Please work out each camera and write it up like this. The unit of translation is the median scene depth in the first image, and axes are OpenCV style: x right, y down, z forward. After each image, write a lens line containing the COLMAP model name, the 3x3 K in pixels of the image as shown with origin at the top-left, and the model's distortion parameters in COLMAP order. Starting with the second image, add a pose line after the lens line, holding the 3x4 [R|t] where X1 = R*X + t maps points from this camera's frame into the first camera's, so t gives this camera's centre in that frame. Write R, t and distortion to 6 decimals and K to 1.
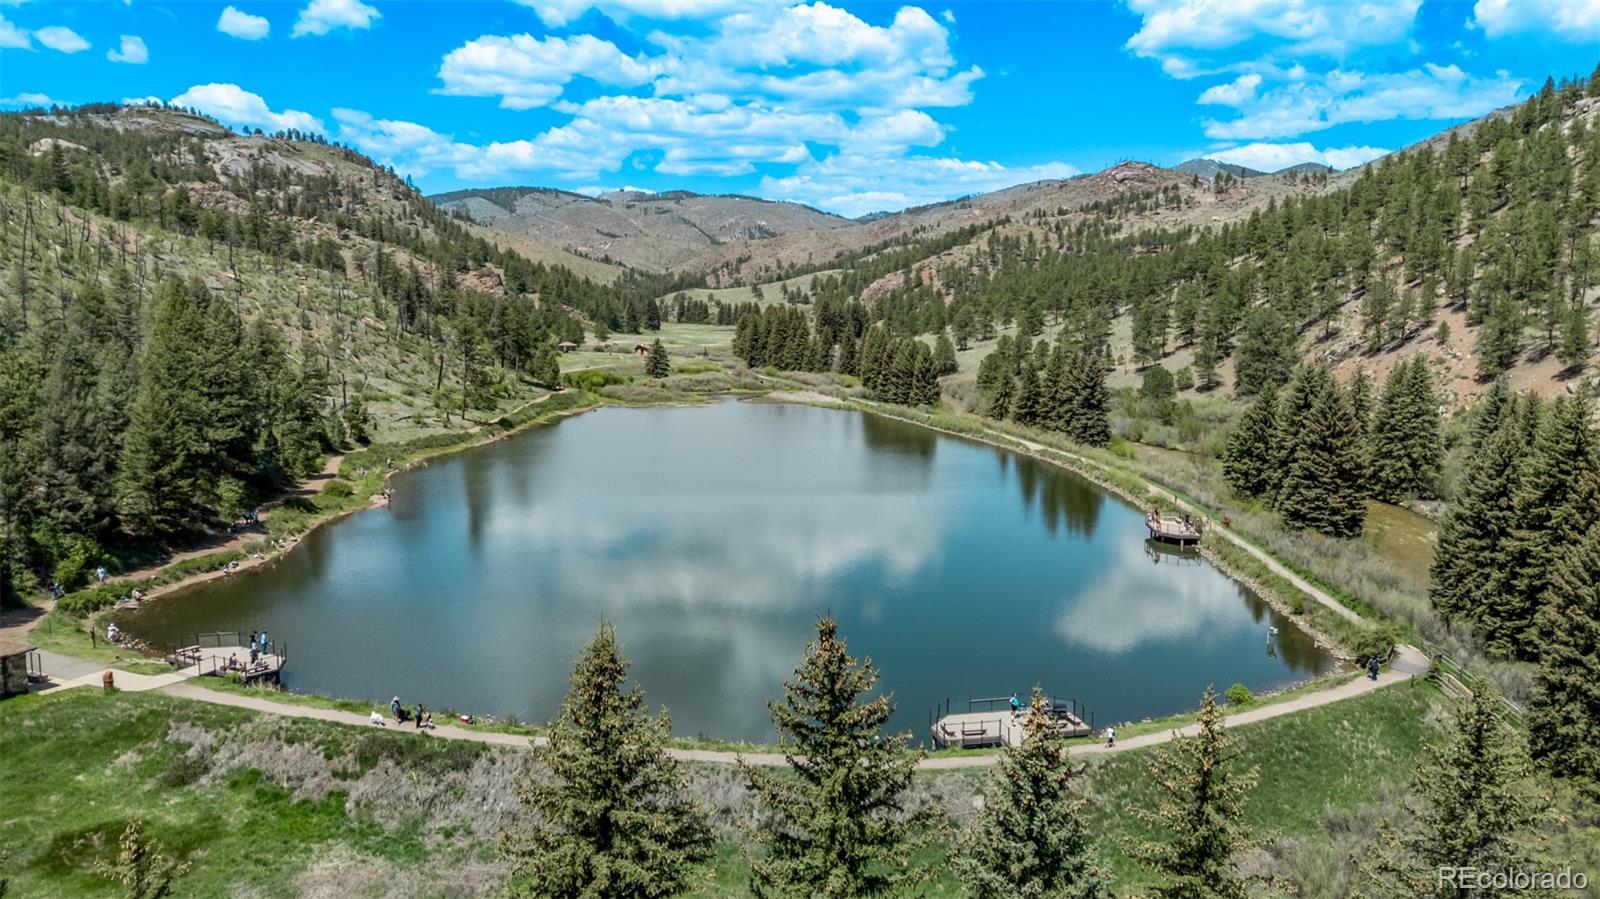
lens RADIAL K [[1166.7, 0, 800.0], [0, 1166.7, 449.5], [0, 0, 1]] dist [0.081492, -0.084829]
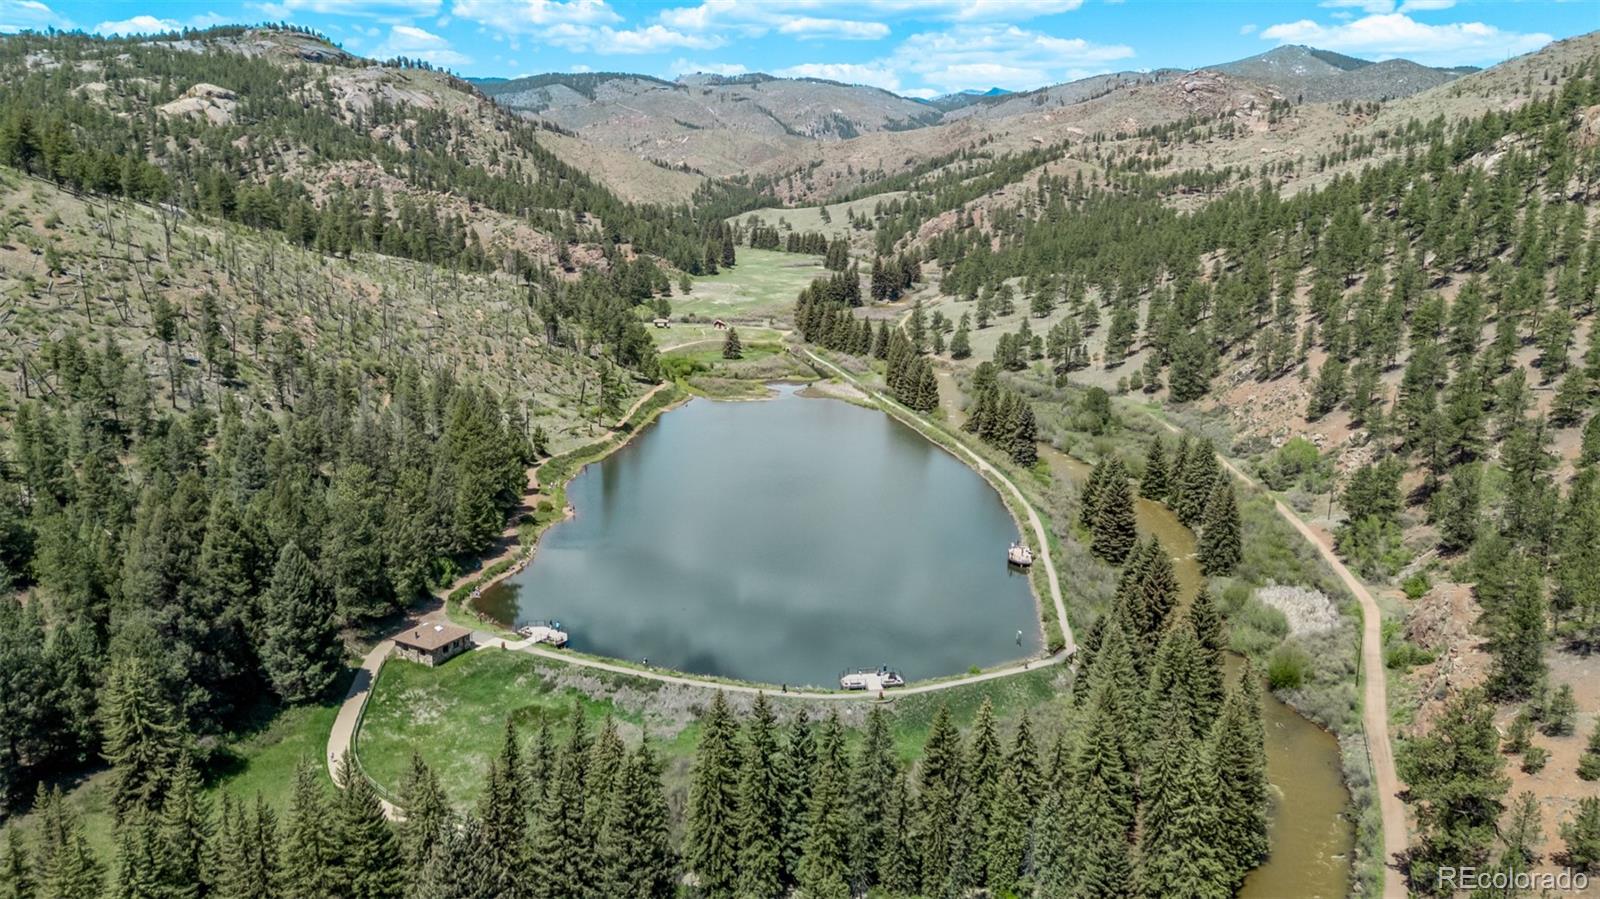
lens RADIAL K [[1166.7, 0, 800.0], [0, 1166.7, 449.5], [0, 0, 1]] dist [0.081492, -0.084829]
pose [[0.997849, 0.025255, -0.060489, 0.013377], [-0.018800, 0.994294, 0.105006, -0.040984], [0.062796, -0.103643, 0.992630, -0.113970]]
